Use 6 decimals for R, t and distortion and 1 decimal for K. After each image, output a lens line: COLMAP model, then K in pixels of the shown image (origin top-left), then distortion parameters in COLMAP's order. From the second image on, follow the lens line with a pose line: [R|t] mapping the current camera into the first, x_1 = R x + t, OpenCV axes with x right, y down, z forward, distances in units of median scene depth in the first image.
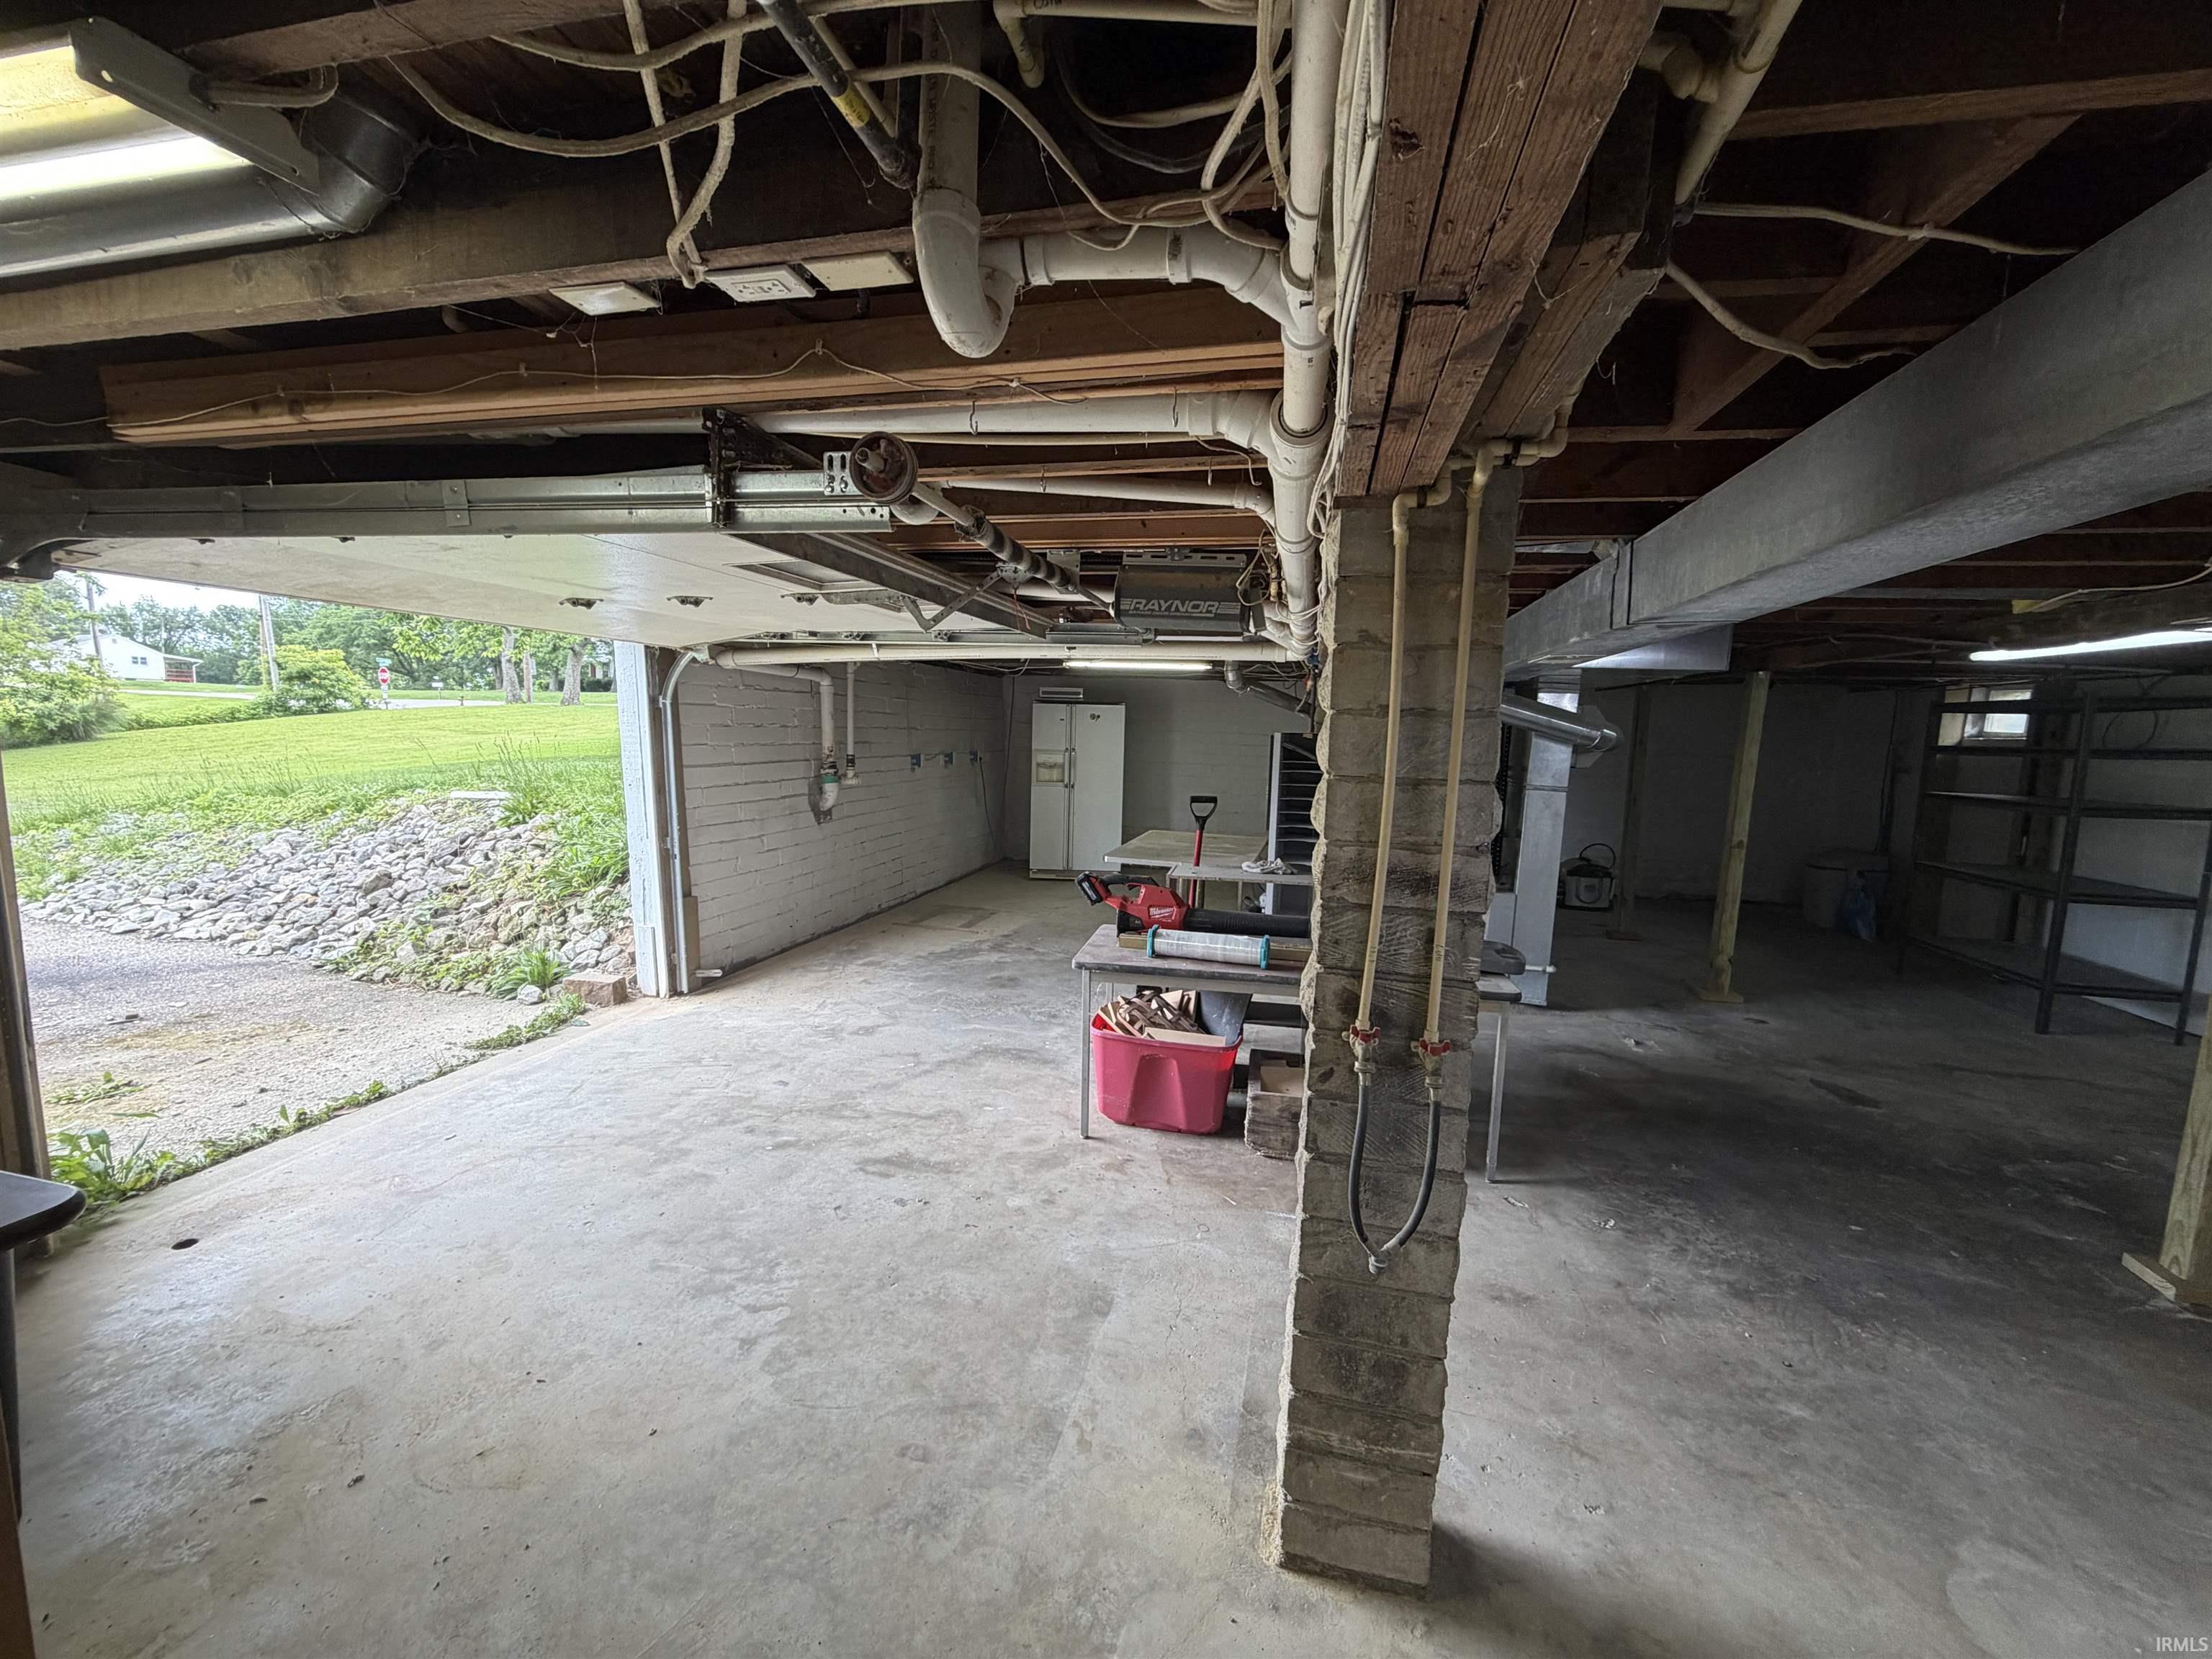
lens RADIAL K [[874.7, 0, 1100.6], [0, 874.7, 828.4], [0, 0, 1]] dist [-0.002341, 0.001091]
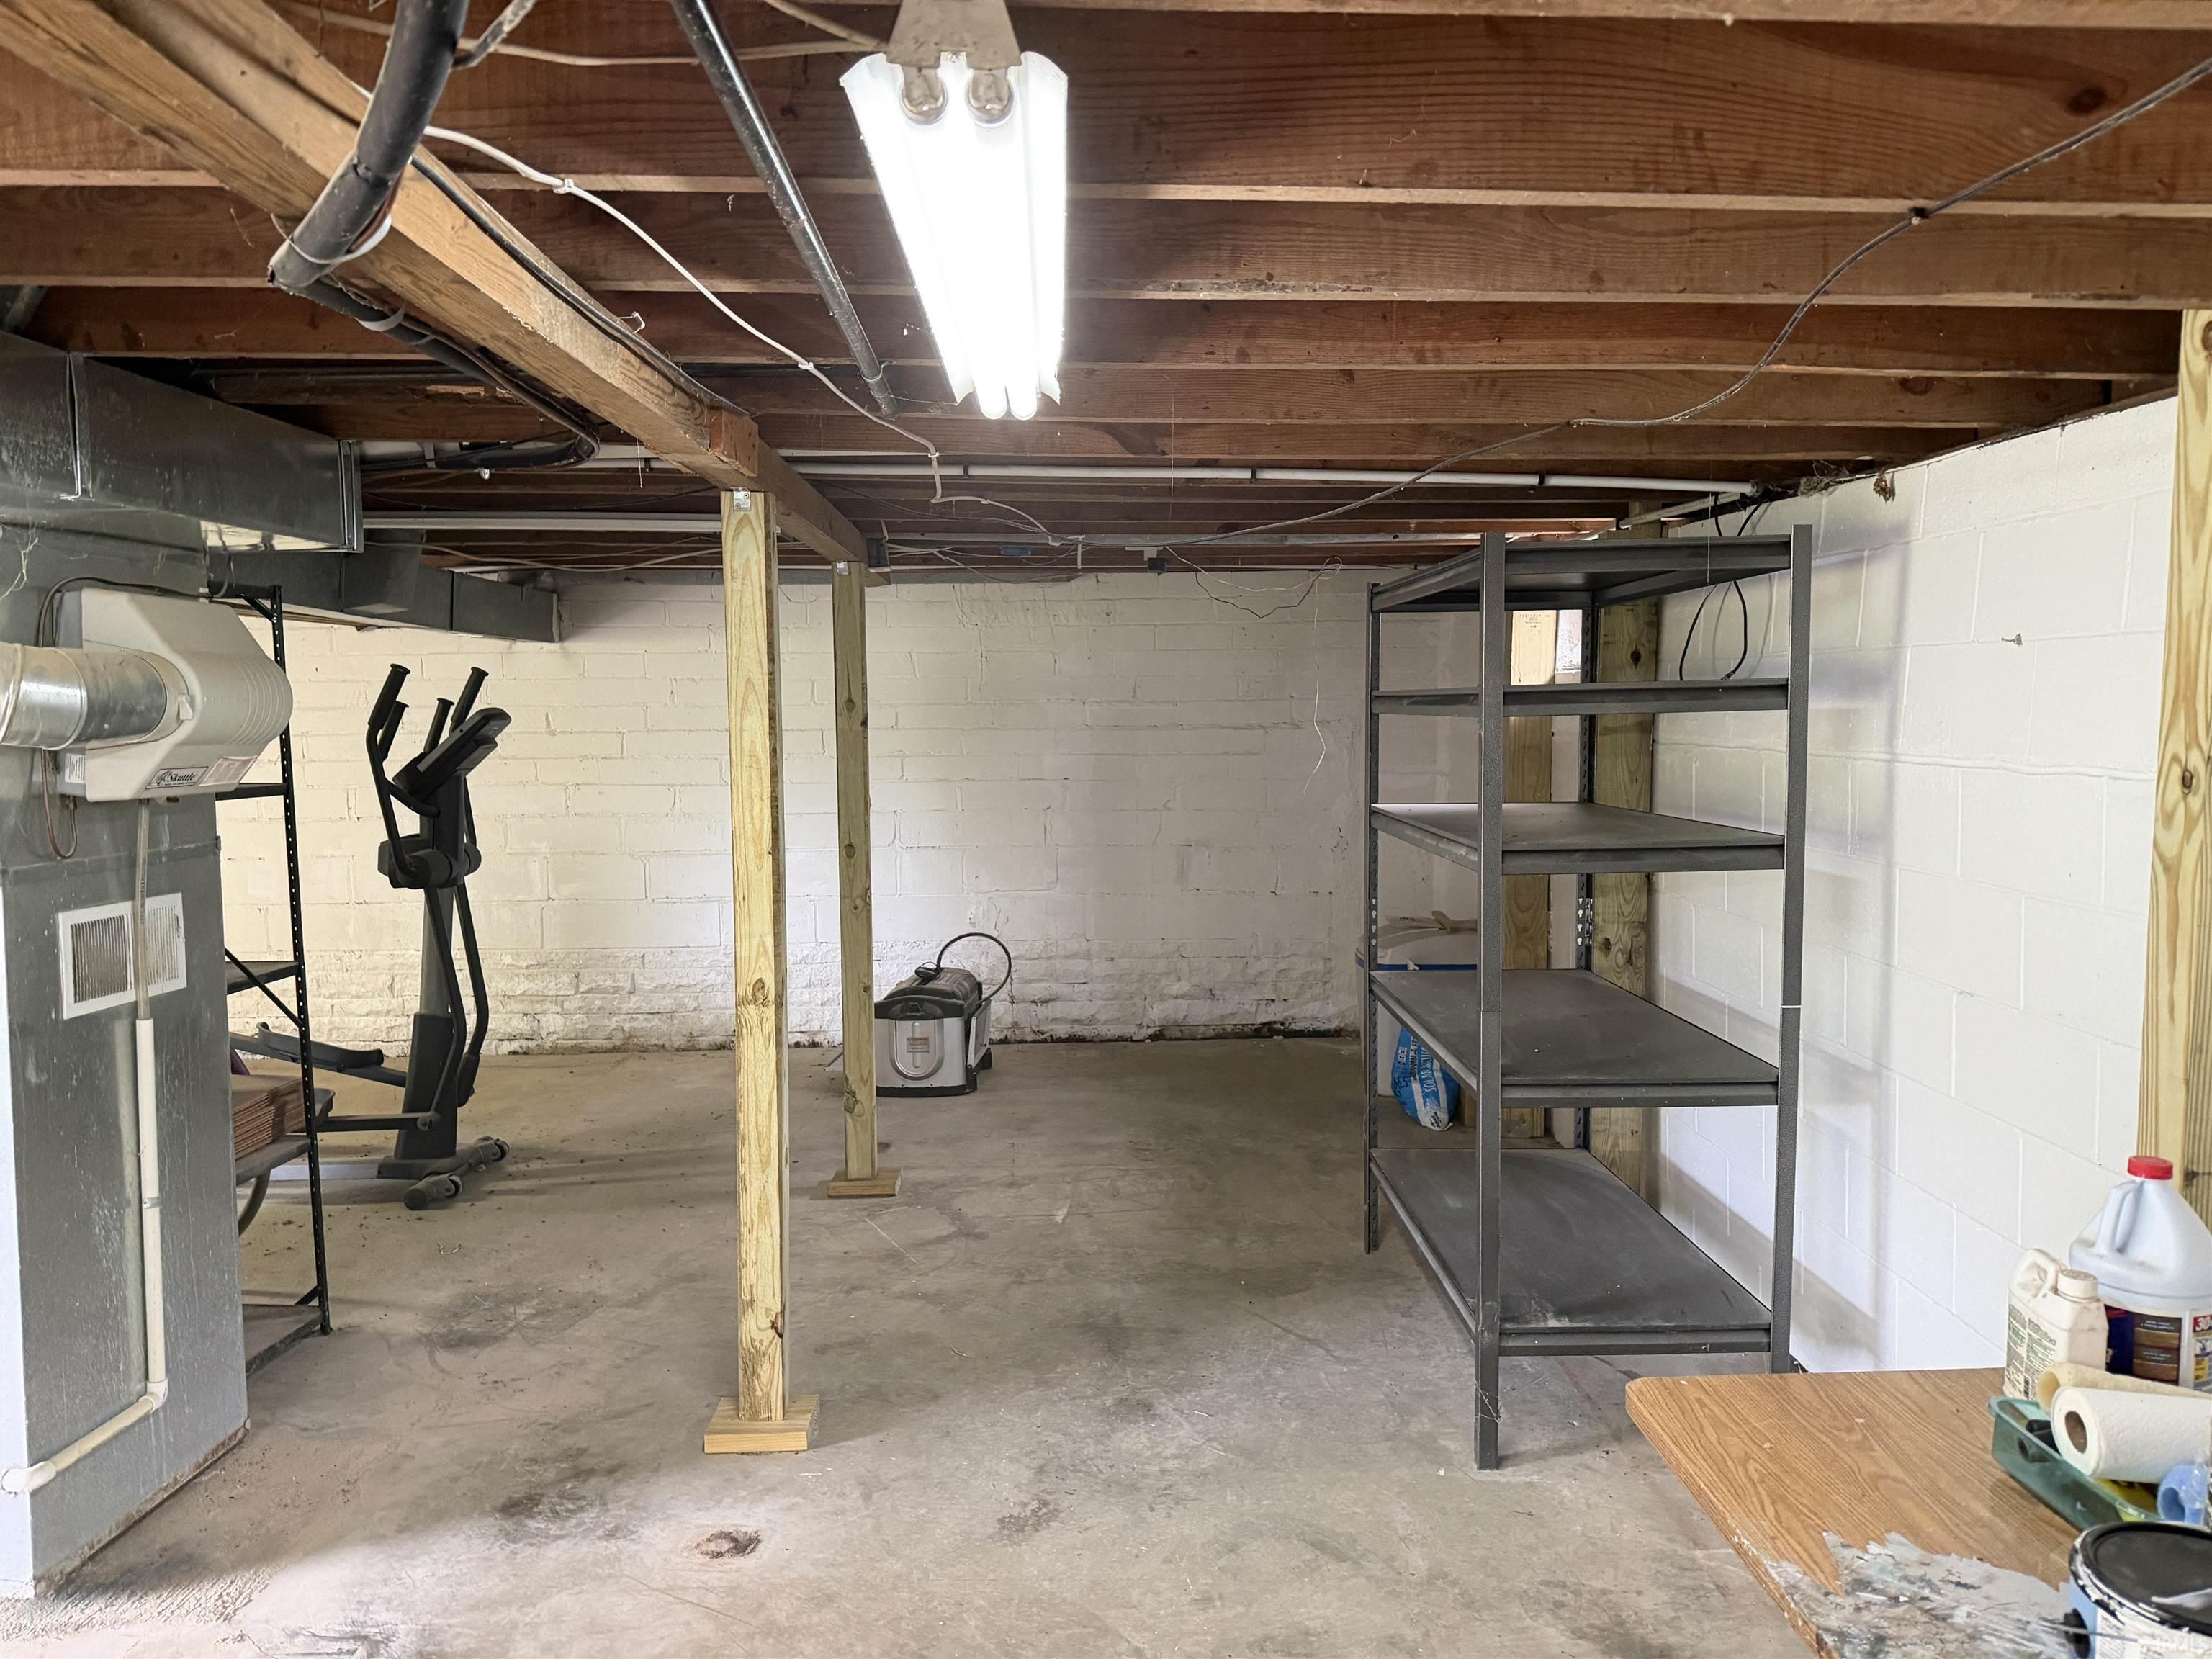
lens RADIAL K [[1534.4, 0, 1113.9], [0, 1534.4, 818.5], [0, 0, 1]] dist [0.058356, -0.073026]
pose [[0.968983, -0.054252, 0.241099, 1.152640], [0.061169, 0.997900, -0.021290, -0.048682], [-0.239437, 0.035378, 0.970267, 0.580894]]
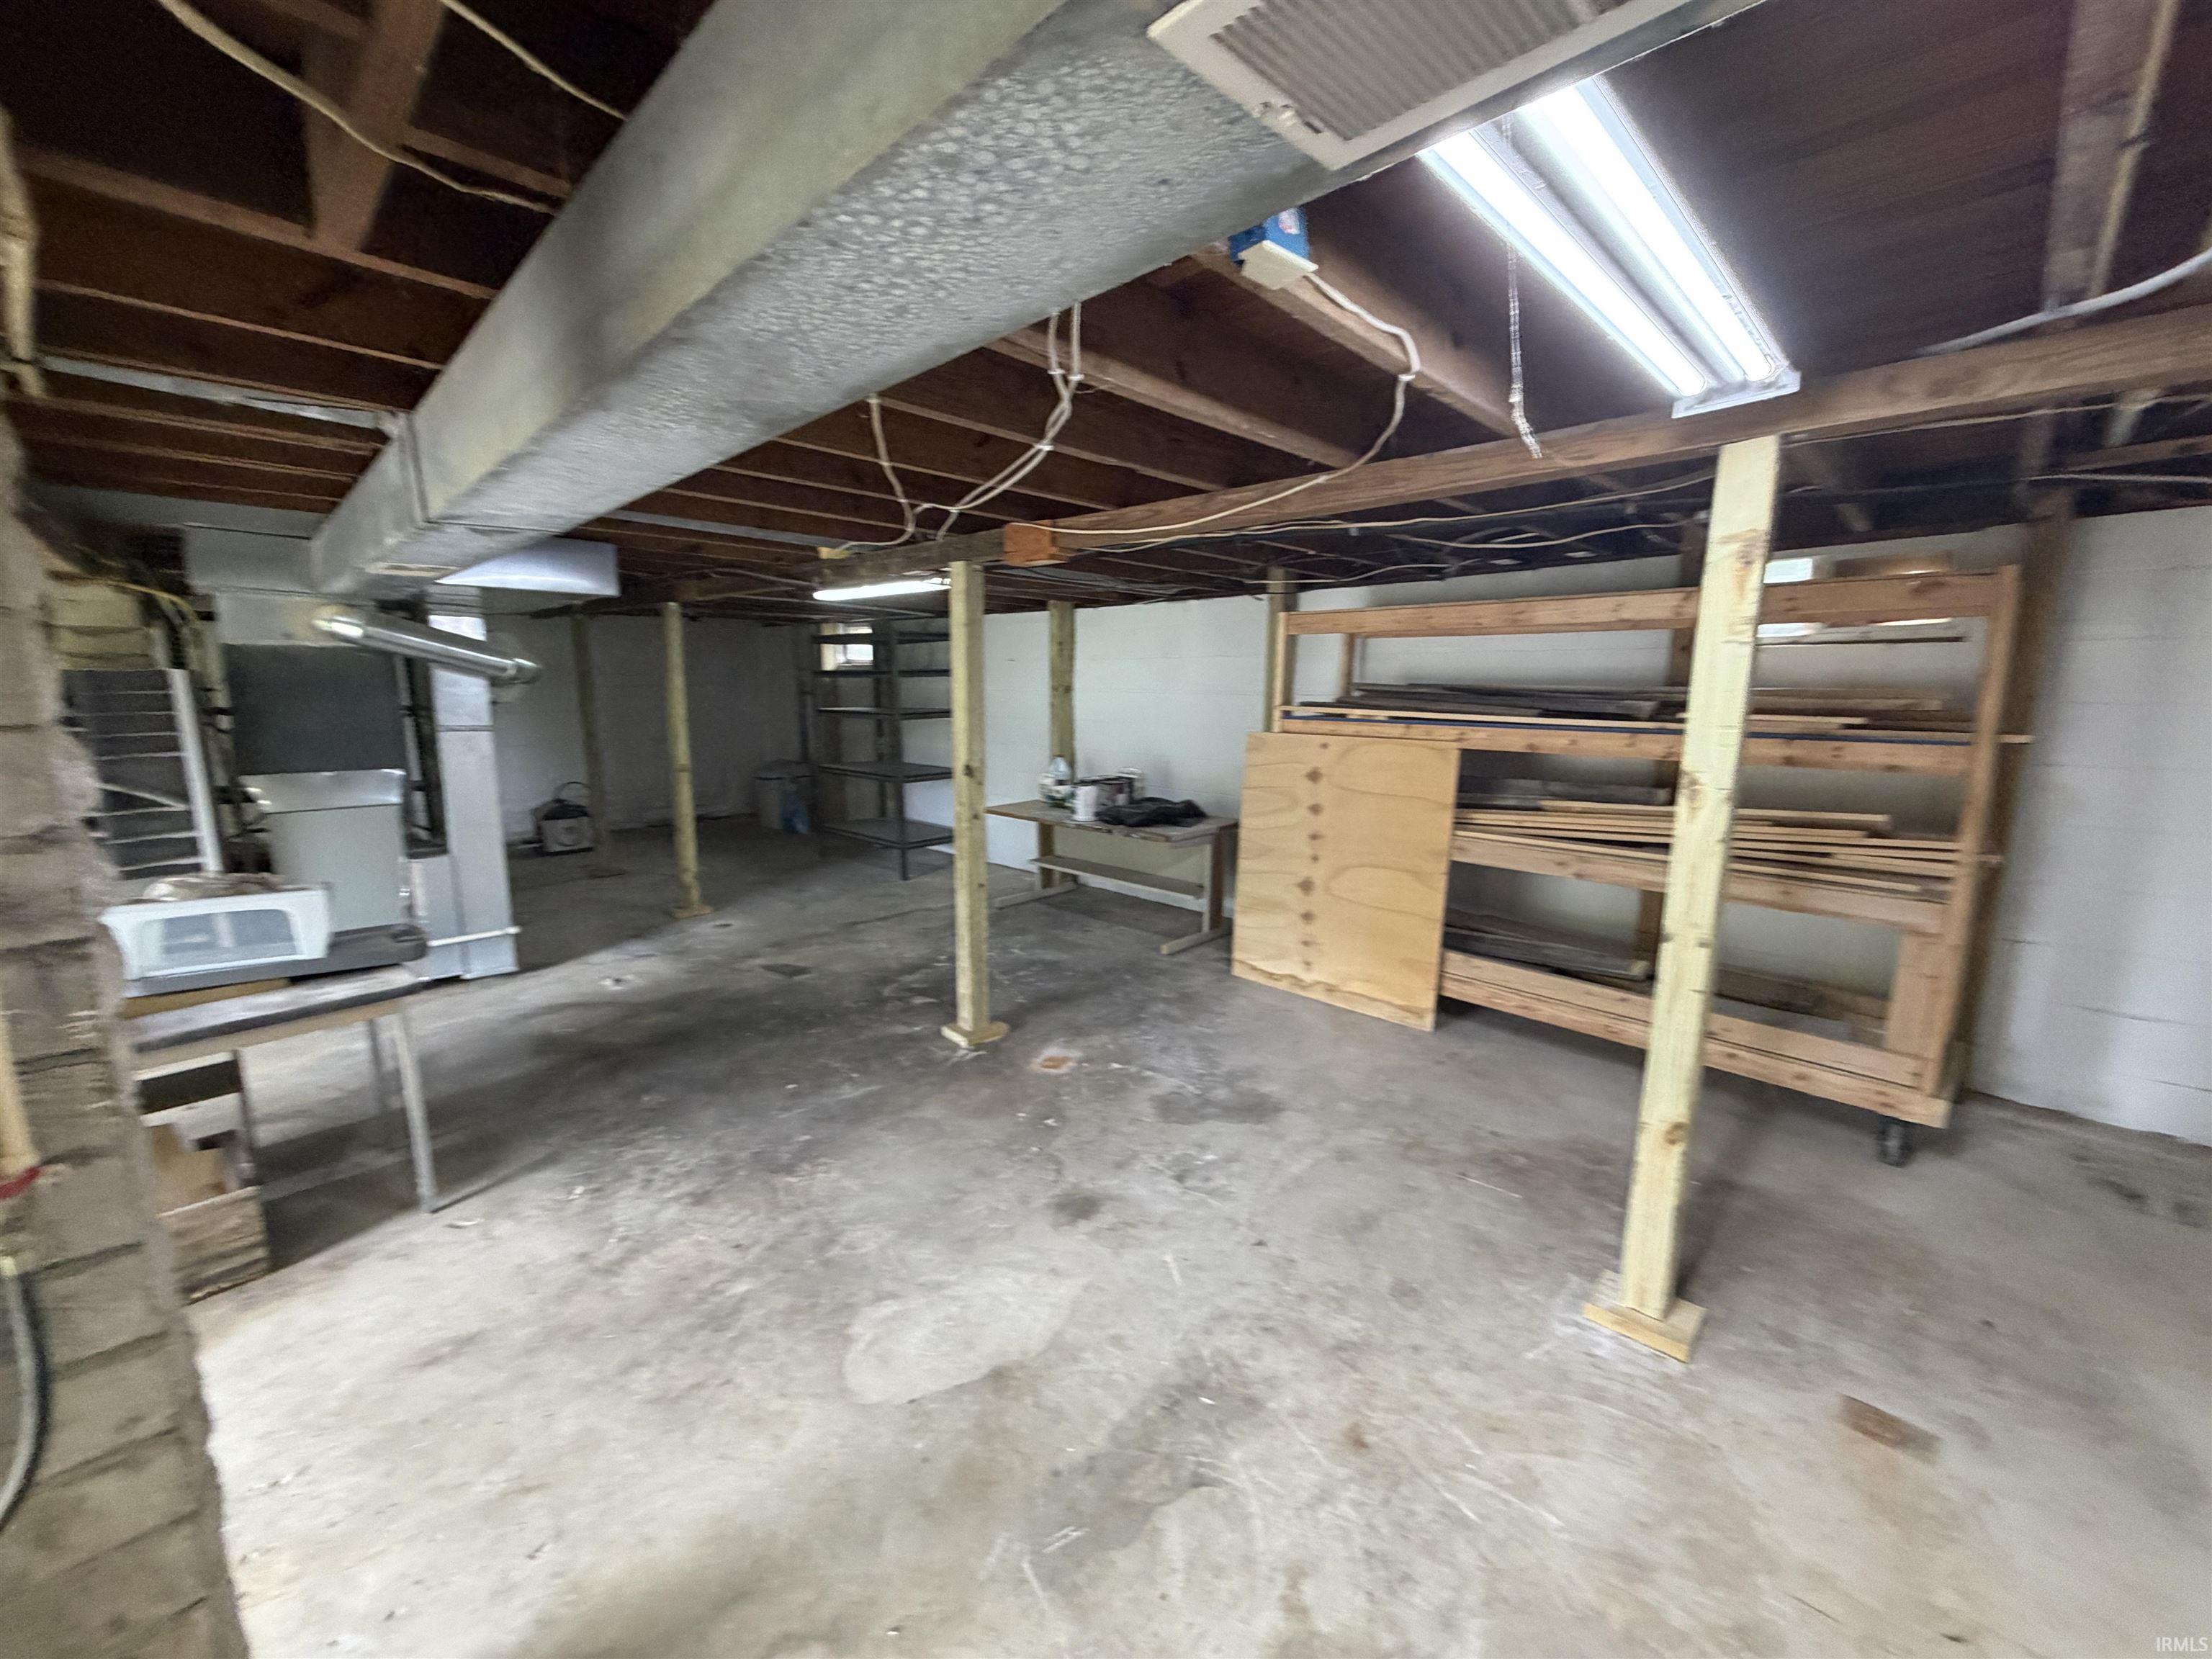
lens RADIAL K [[874.7, 0, 1093.8], [0, 874.7, 821.6], [0, 0, 1]] dist [-0.002341, 0.001091]
pose [[0.518188, -0.163705, 0.839453, 0.138592], [0.109606, 0.986128, 0.124650, 0.007728], [-0.848215, 0.027417, 0.528943, 0.028754]]
